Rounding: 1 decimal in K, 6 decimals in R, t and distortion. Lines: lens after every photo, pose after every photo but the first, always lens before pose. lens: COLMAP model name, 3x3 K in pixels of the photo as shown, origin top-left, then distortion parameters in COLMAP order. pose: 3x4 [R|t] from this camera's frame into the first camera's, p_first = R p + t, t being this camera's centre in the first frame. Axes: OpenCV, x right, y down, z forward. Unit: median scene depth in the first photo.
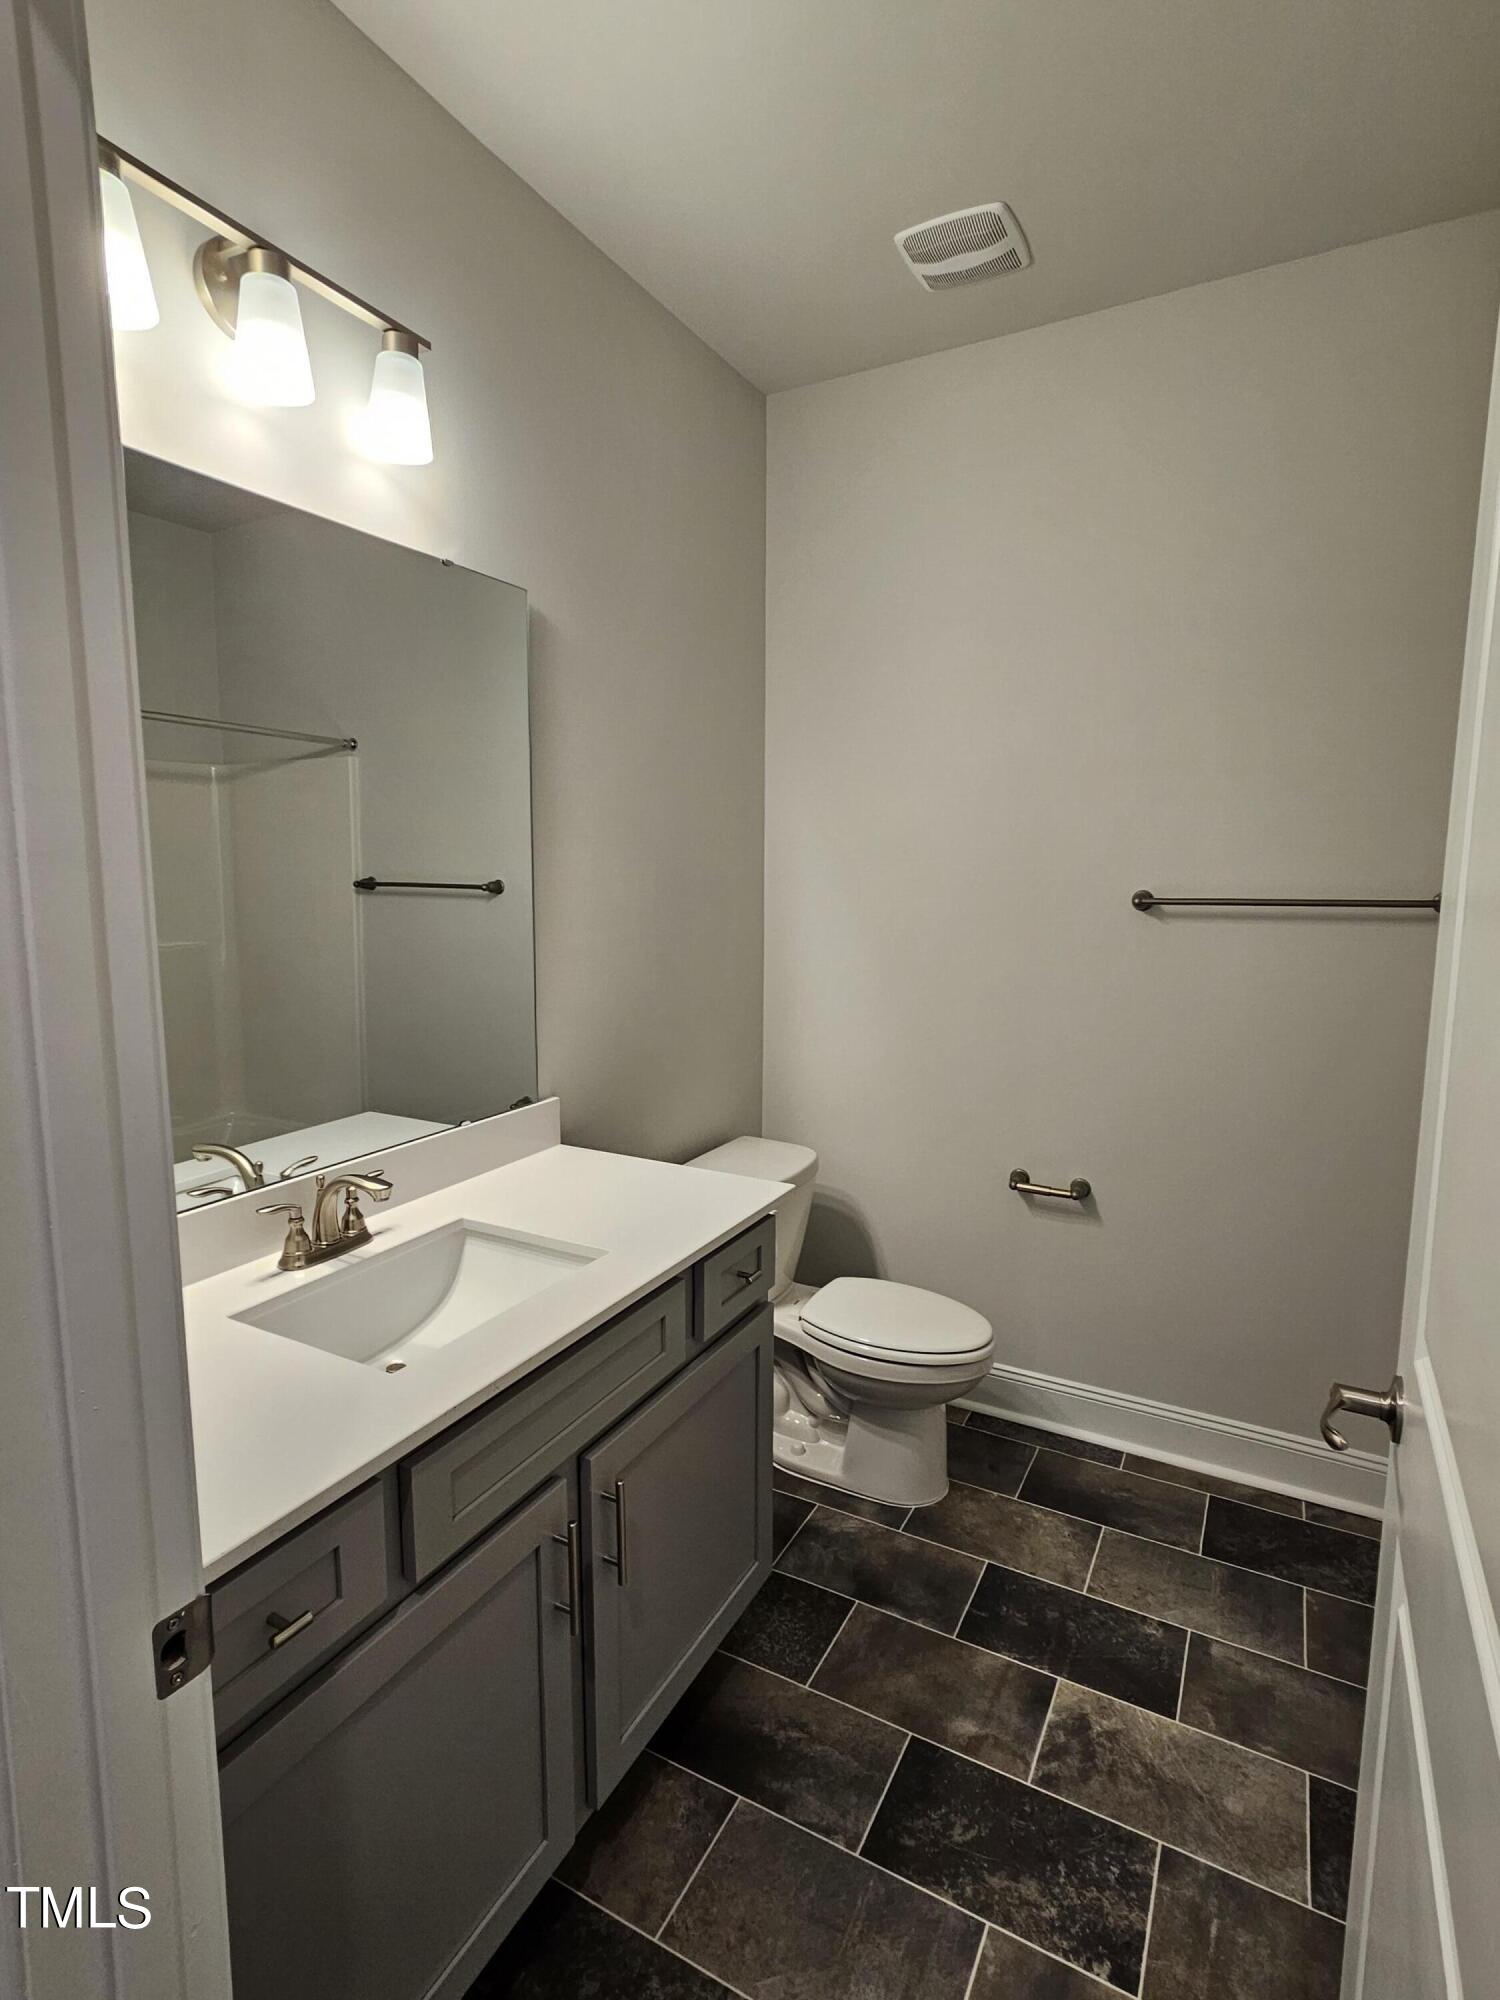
lens RADIAL K [[1003.5, 0, 746.1], [0, 1003.5, 1001.3], [0, 0, 1]] dist [-0.000193, 0.005006]
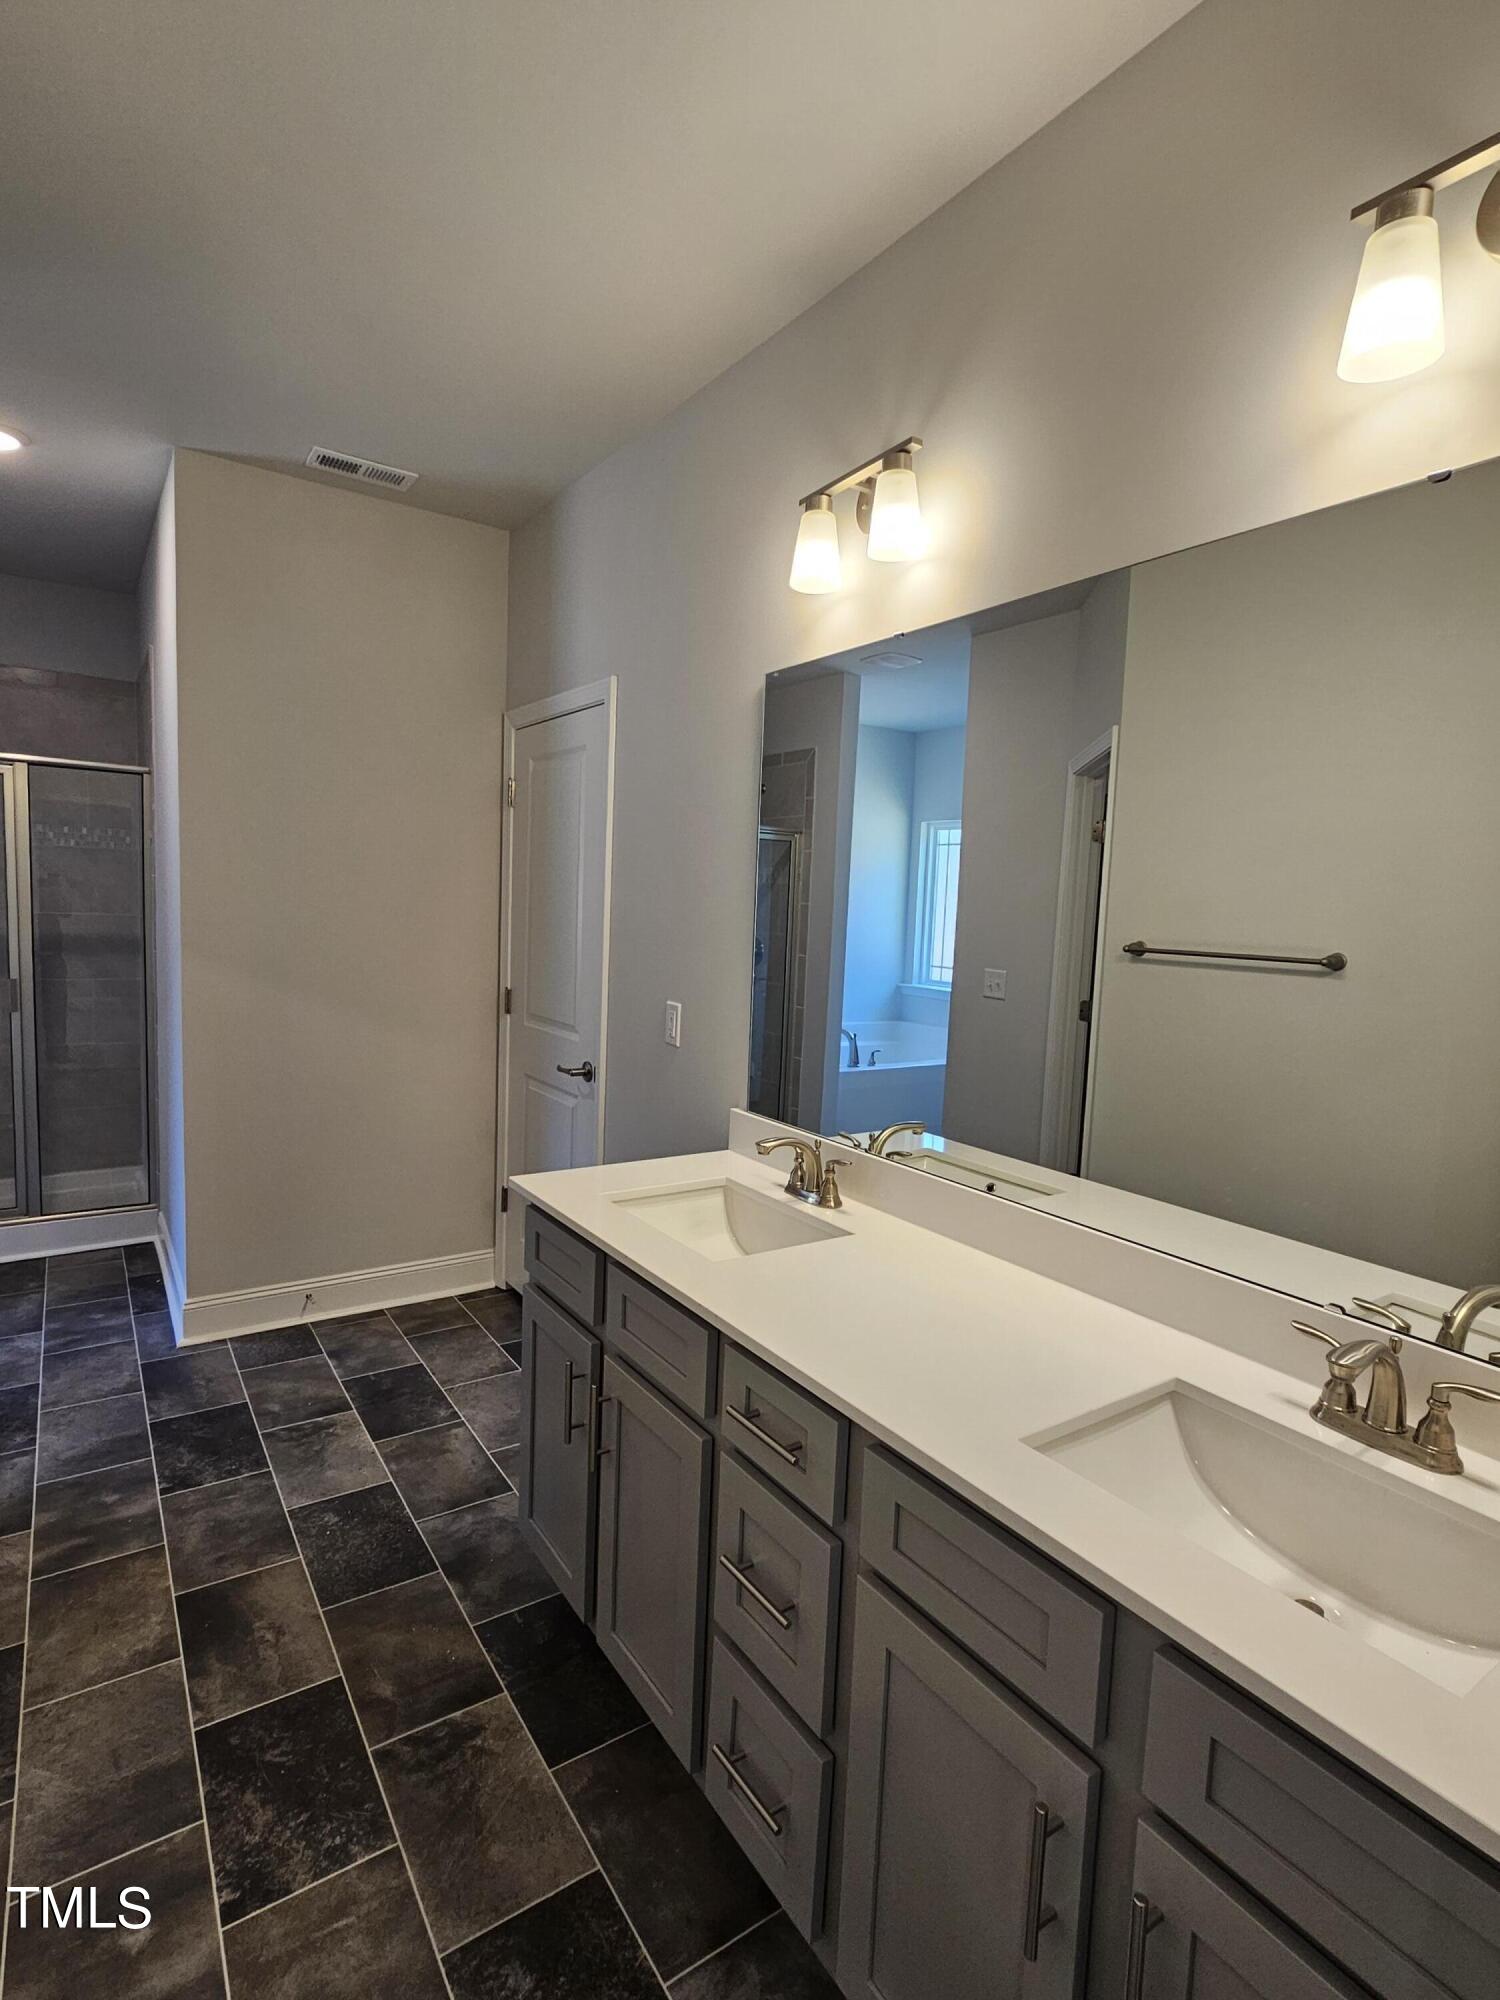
lens RADIAL K [[1003.5, 0, 746.1], [0, 1003.5, 1001.3], [0, 0, 1]] dist [-0.000193, 0.005006]
pose [[0.885726, 0.075884, -0.457965, 1.029596], [-0.094809, 0.995325, -0.018443, -0.023002], [0.454424, 0.059755, 0.888779, 0.188874]]
